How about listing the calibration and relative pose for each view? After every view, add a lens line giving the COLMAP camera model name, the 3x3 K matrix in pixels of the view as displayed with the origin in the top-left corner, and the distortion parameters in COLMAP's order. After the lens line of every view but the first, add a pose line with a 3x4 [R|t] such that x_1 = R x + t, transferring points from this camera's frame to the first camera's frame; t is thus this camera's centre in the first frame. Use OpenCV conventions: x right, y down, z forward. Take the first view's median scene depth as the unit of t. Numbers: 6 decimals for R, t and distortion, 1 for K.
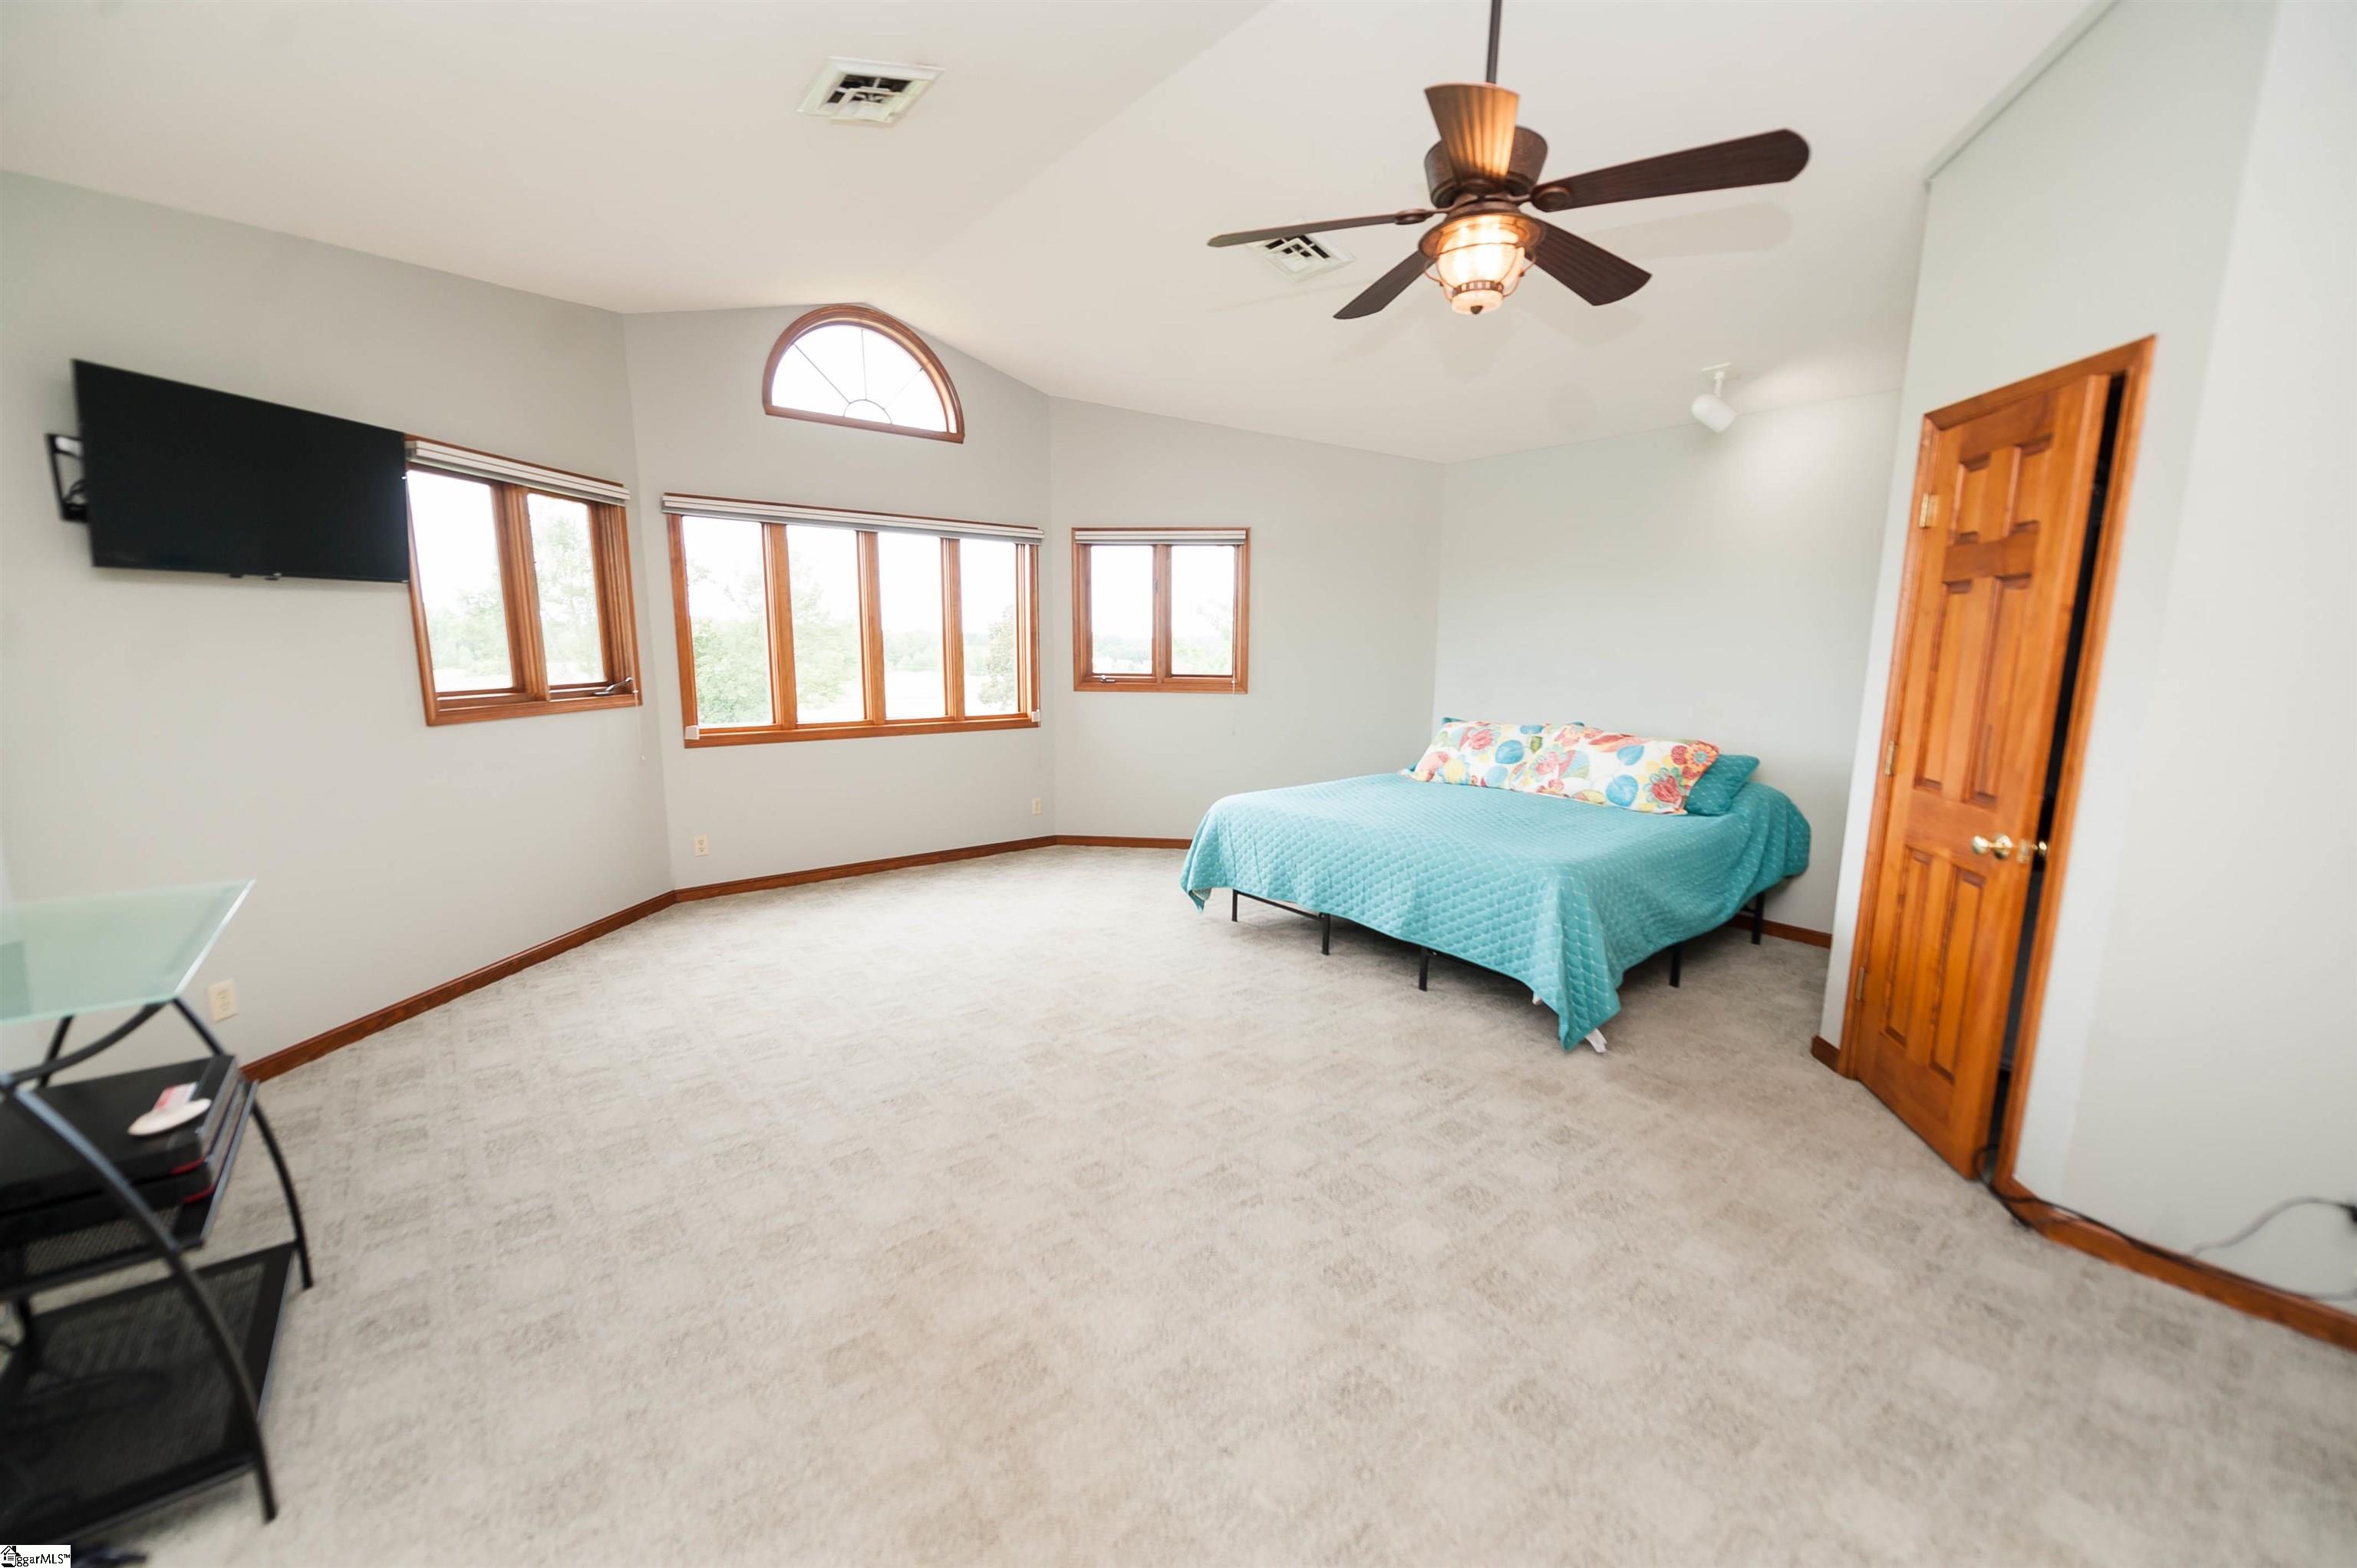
lens RADIAL K [[923.8, 0, 1170.9], [0, 923.8, 788.2], [0, 0, 1]] dist [0.001166, -0.000108]
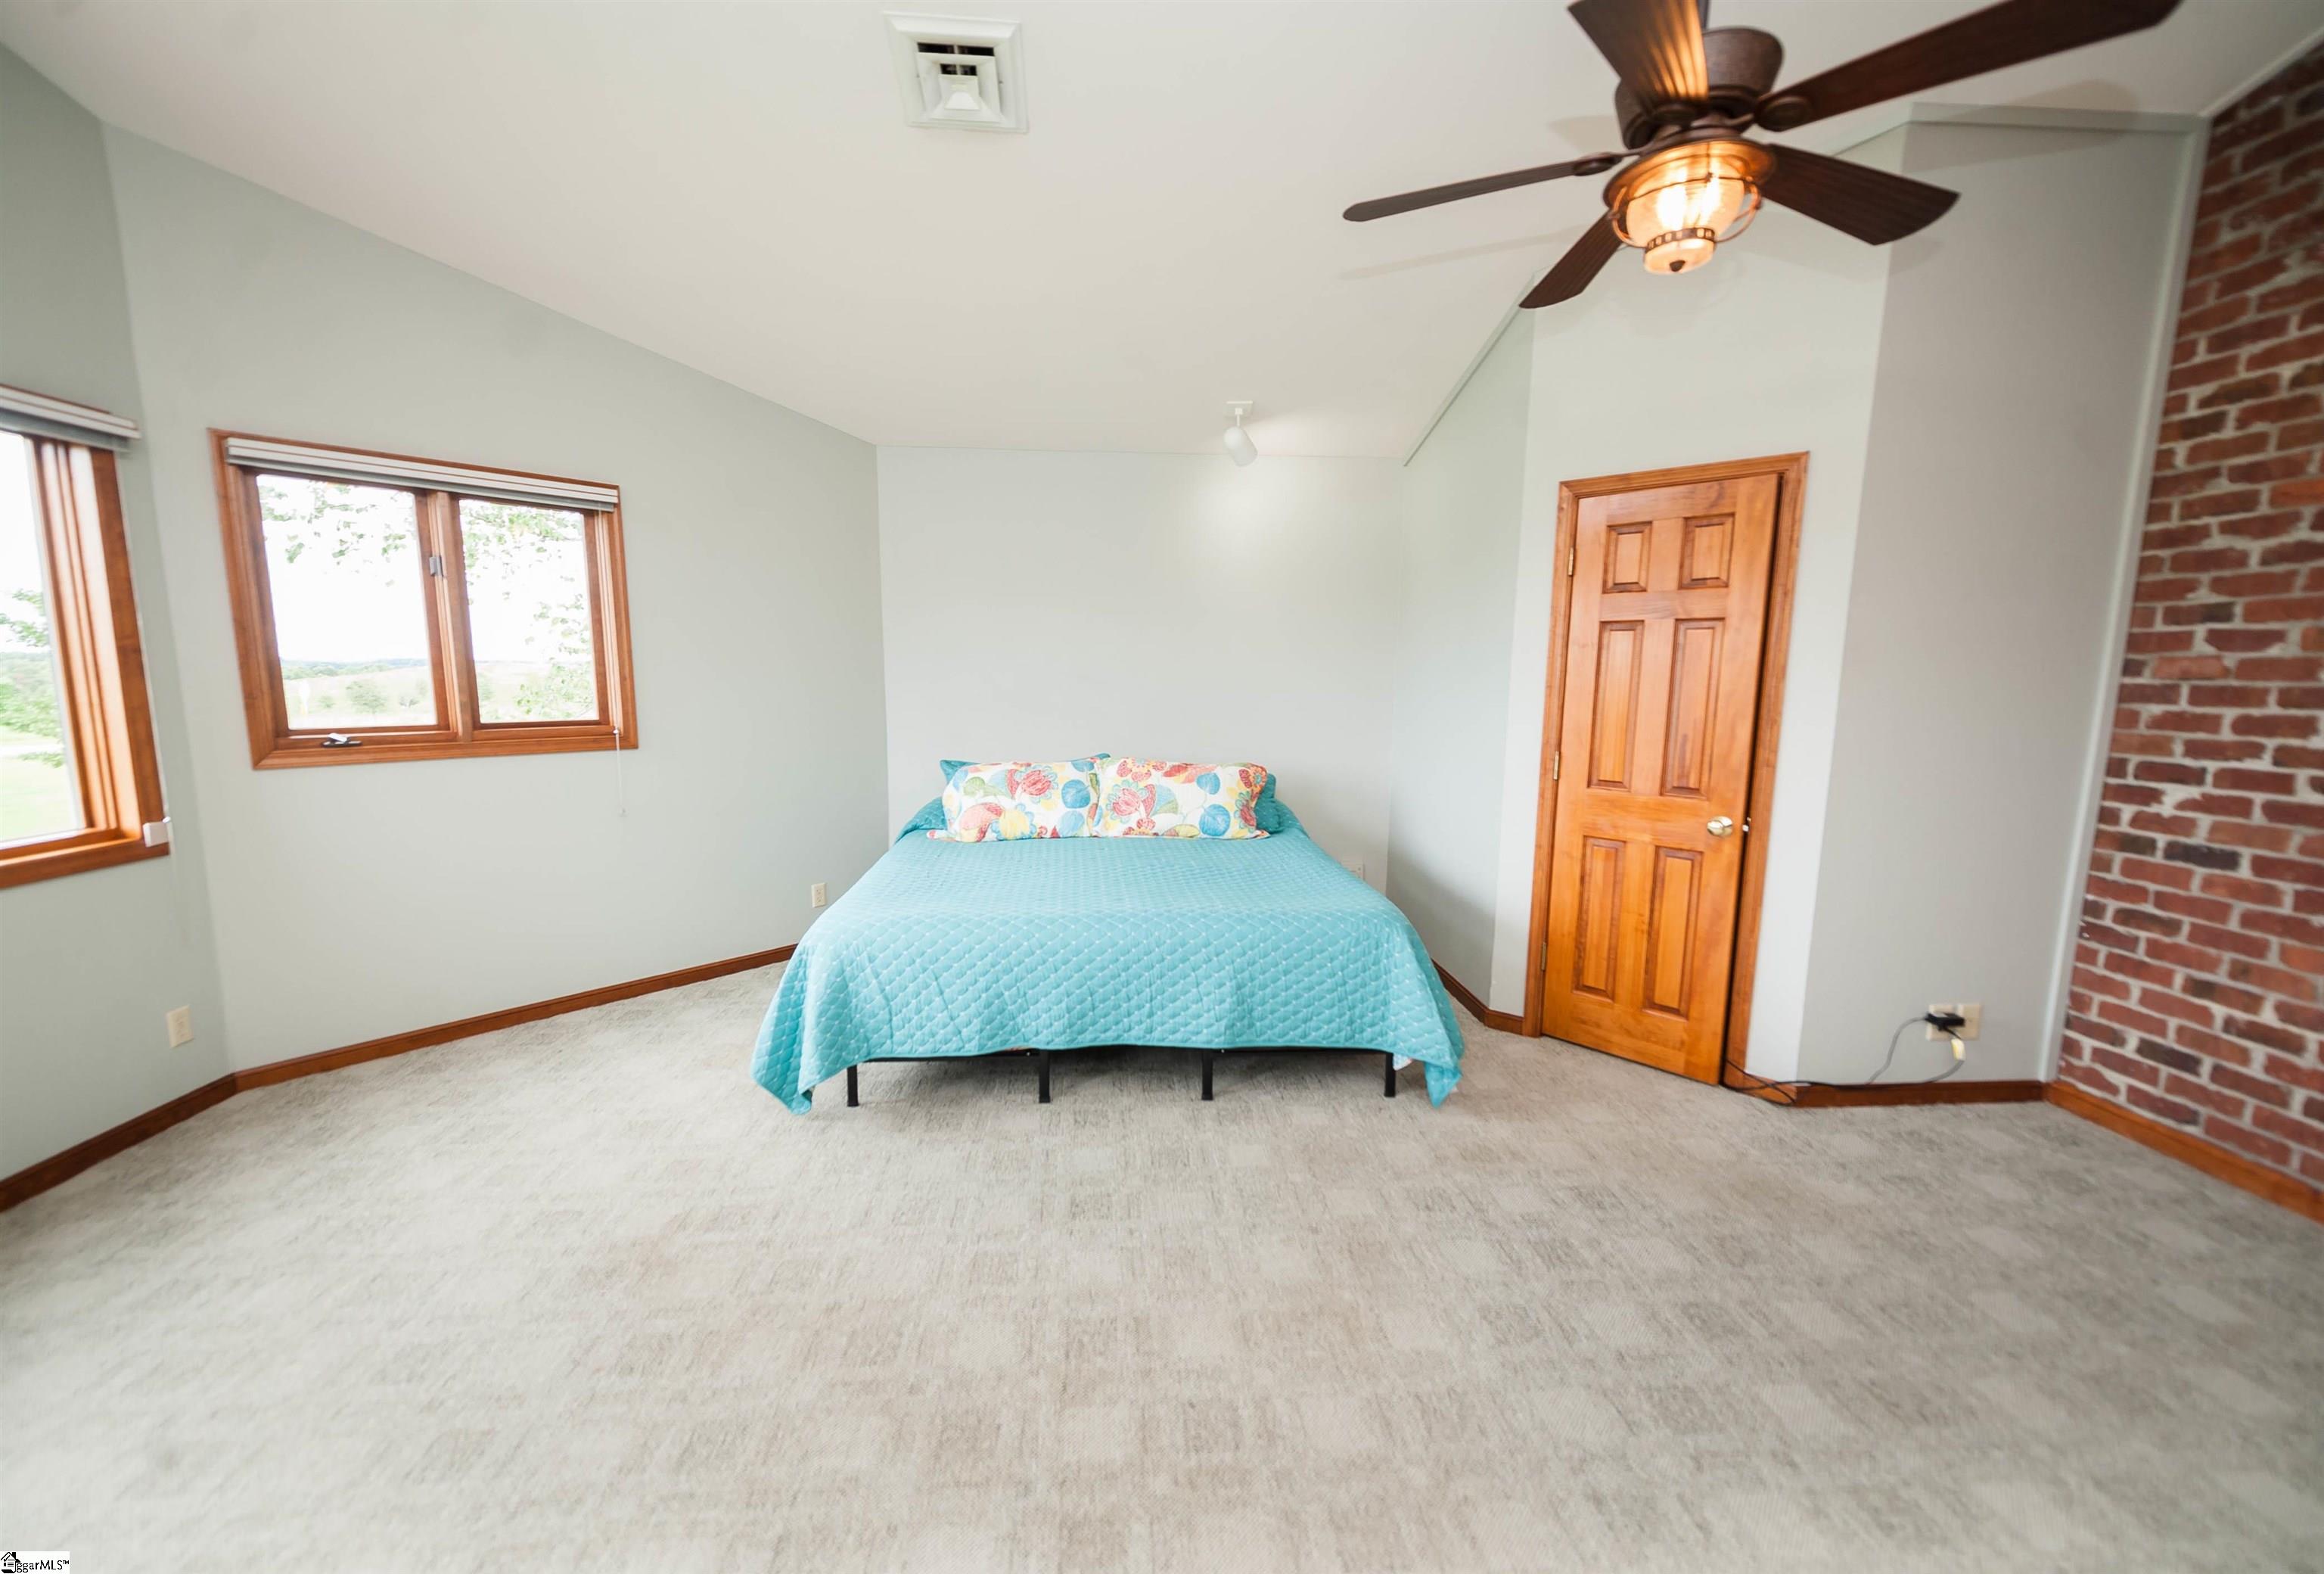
lens RADIAL K [[928.2, 0, 1147.0], [0, 928.2, 791.8], [0, 0, 1]] dist [0.006563, -0.001337]
pose [[0.572696, -0.110667, 0.812264, -0.347427], [0.127210, 0.990841, 0.045306, -0.082290], [-0.809838, 0.077382, 0.581528, 0.496906]]
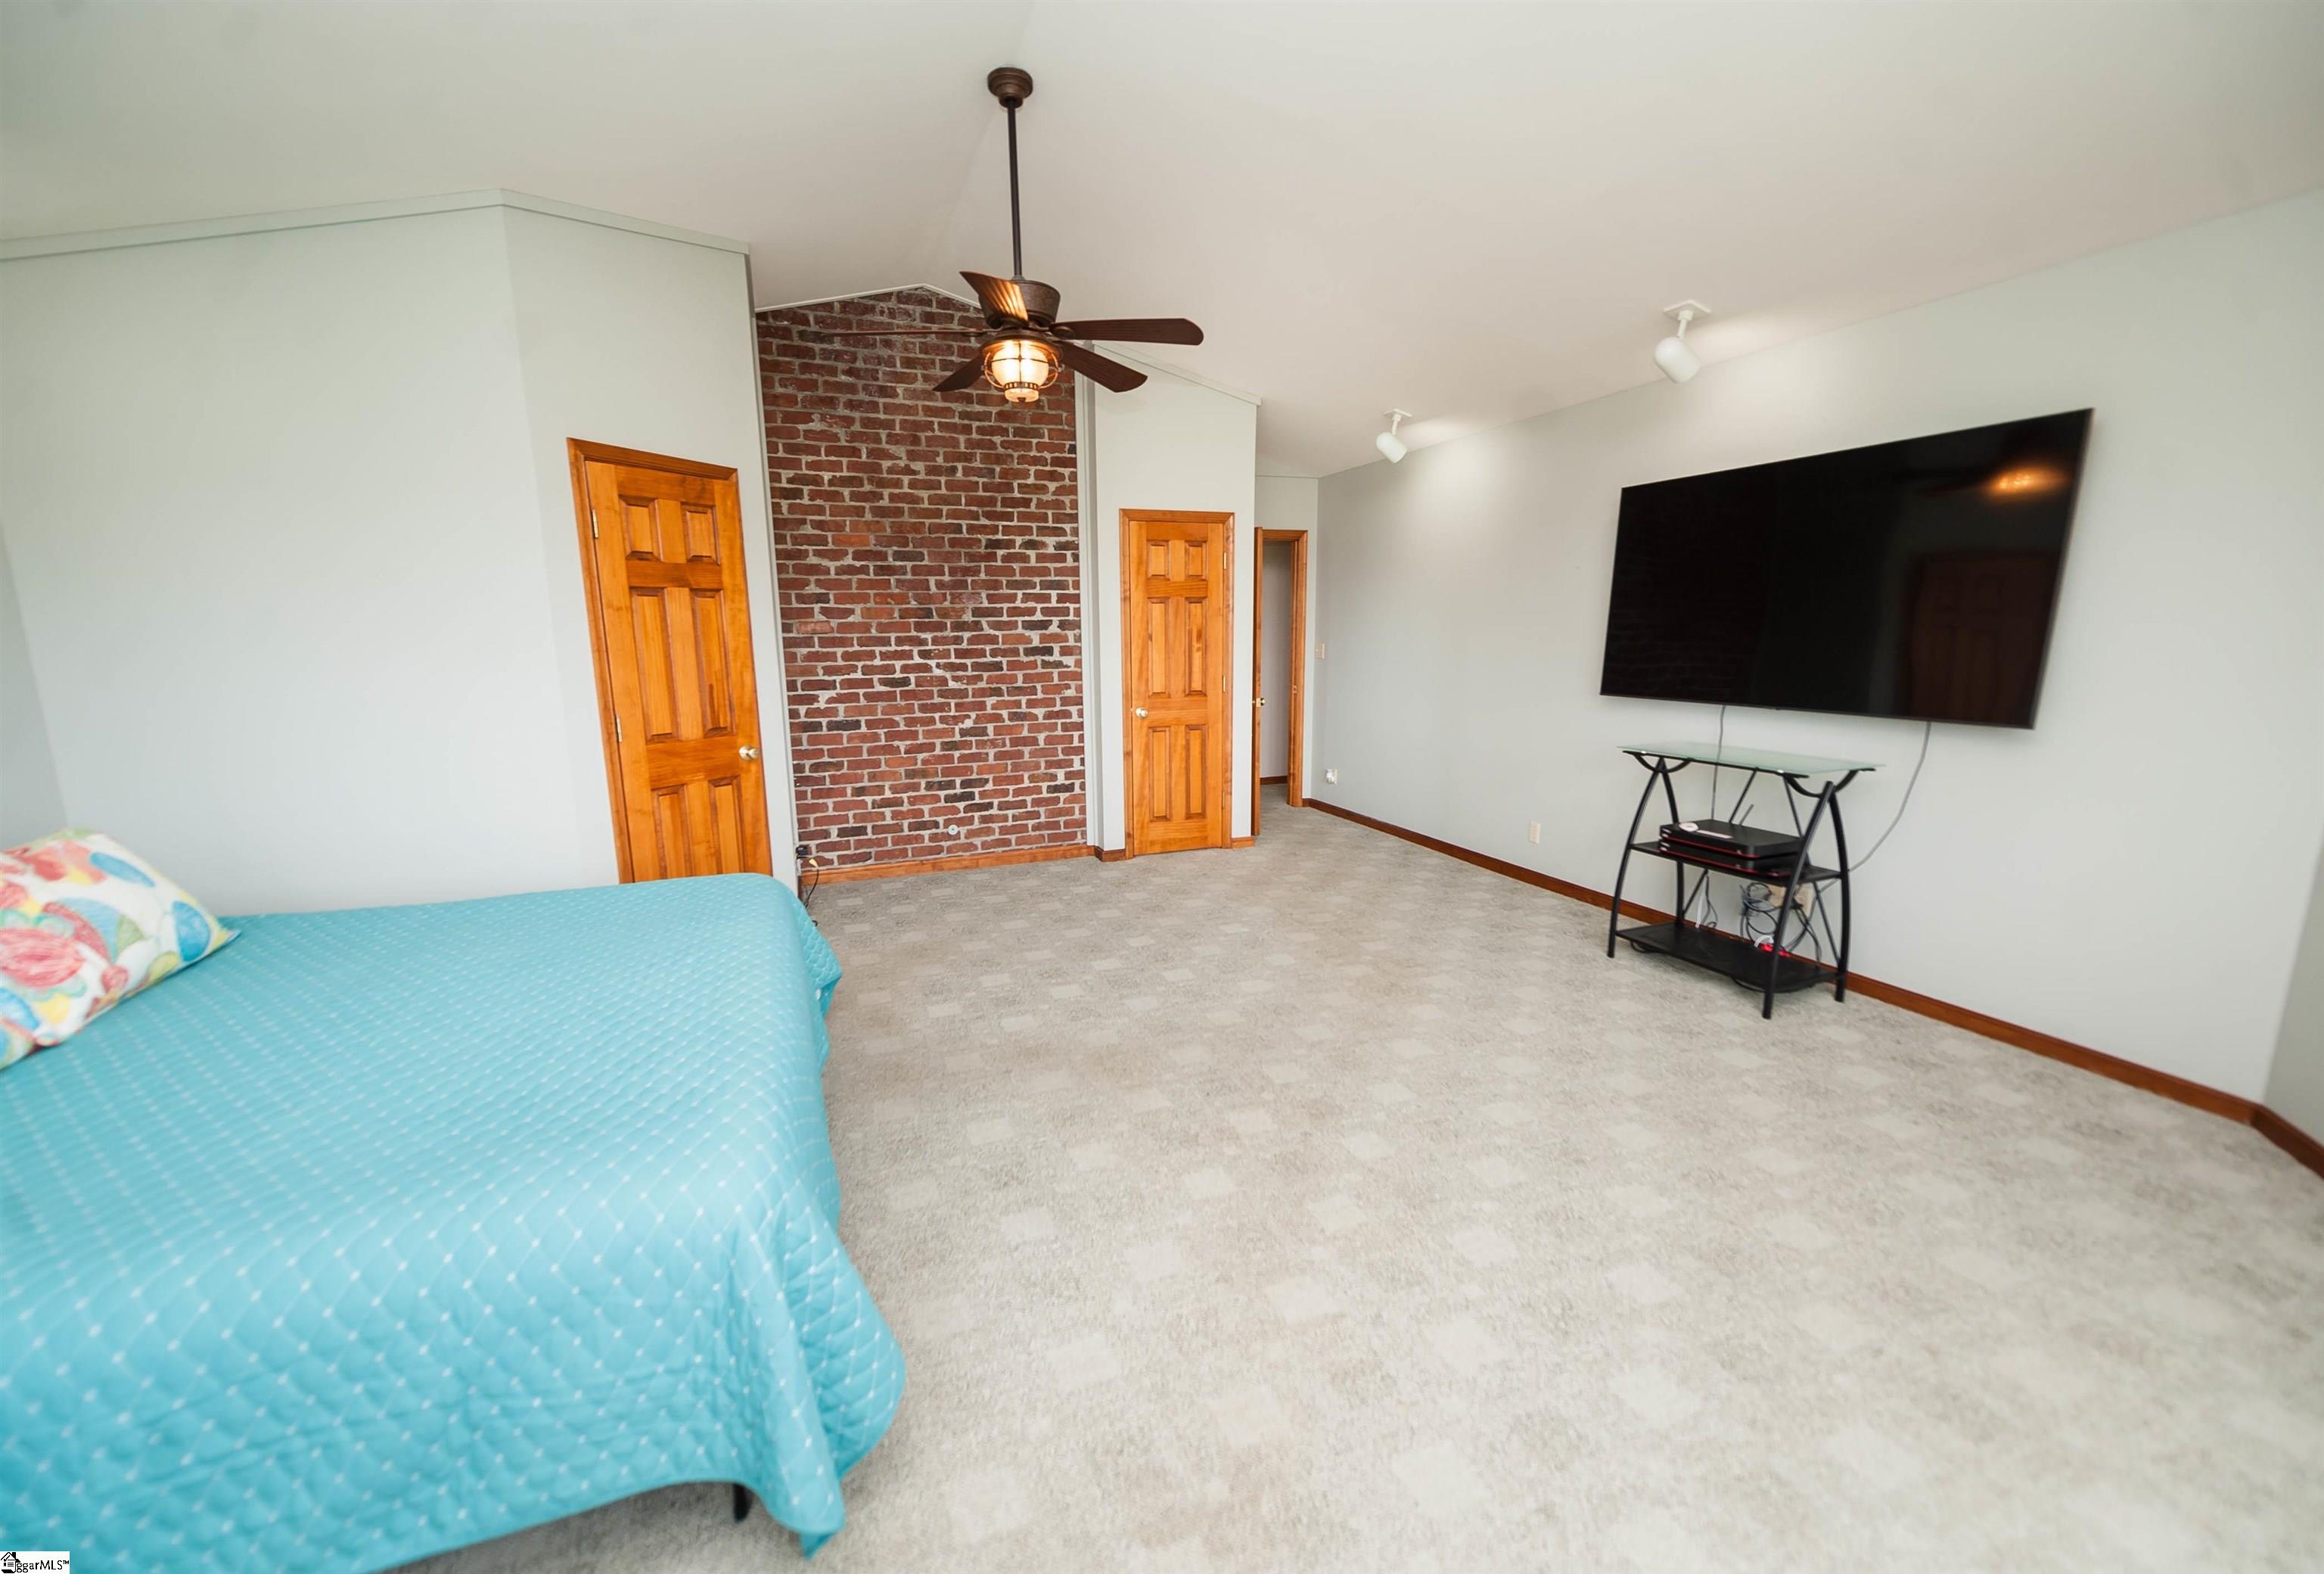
lens RADIAL K [[928.2, 0, 1139.6], [0, 928.2, 793.8], [0, 0, 1]] dist [0.006563, -0.001337]
pose [[-0.951339, -0.051473, 0.303815, -0.167697], [0.053348, 0.943550, 0.326907, -0.213900], [-0.303492, 0.327207, -0.894890, 1.300927]]
